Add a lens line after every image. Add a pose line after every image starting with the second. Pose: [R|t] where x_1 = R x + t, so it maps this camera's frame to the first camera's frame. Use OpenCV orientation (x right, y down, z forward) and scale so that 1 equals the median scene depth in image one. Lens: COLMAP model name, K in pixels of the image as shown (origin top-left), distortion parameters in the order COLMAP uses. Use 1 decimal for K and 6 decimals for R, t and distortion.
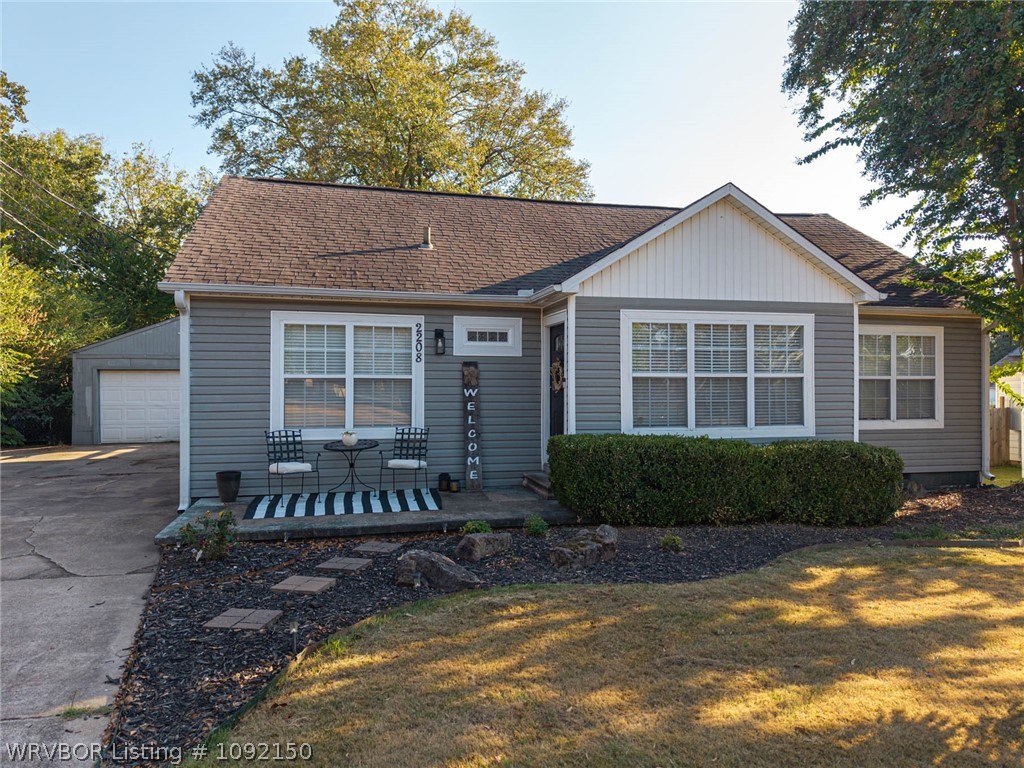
lens RADIAL K [[685.1, 0, 519.5], [0, 685.1, 381.8], [0, 0, 1]] dist [0.021383, -0.022136]
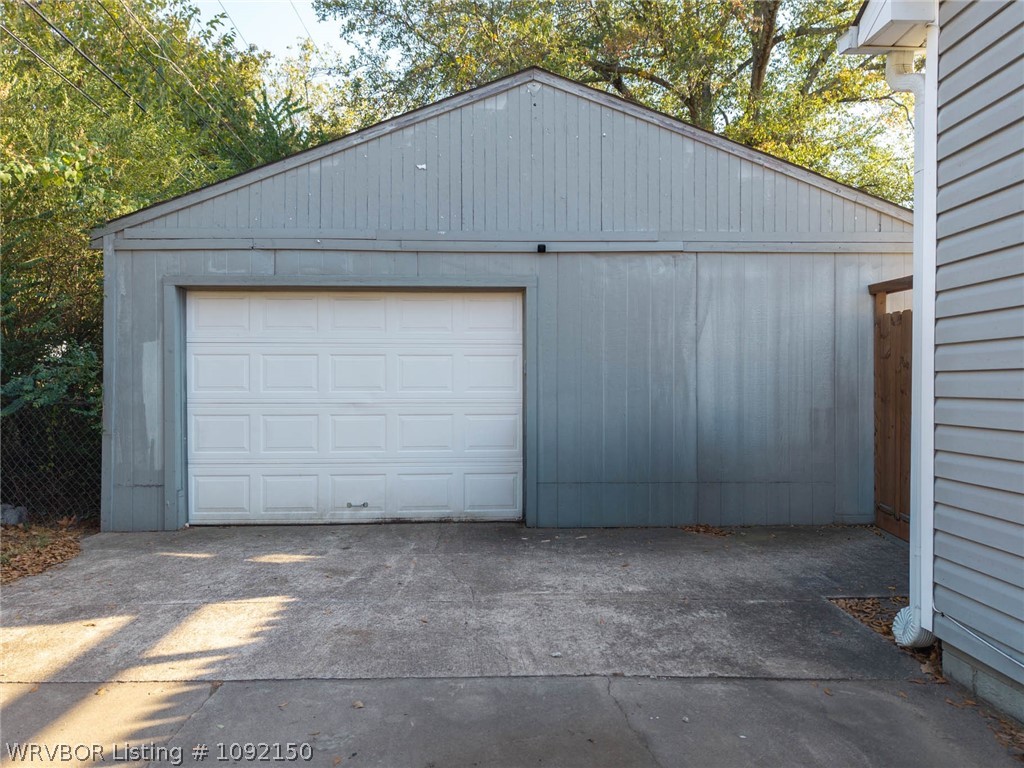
lens RADIAL K [[685.1, 0, 511.3], [0, 685.1, 382.8], [0, 0, 1]] dist [0.021383, -0.022136]
pose [[0.976387, 0.003173, -0.216003, -0.398775], [-0.001826, 0.999978, 0.006435, 0.022937], [0.216019, -0.005889, 0.976371, 0.728078]]
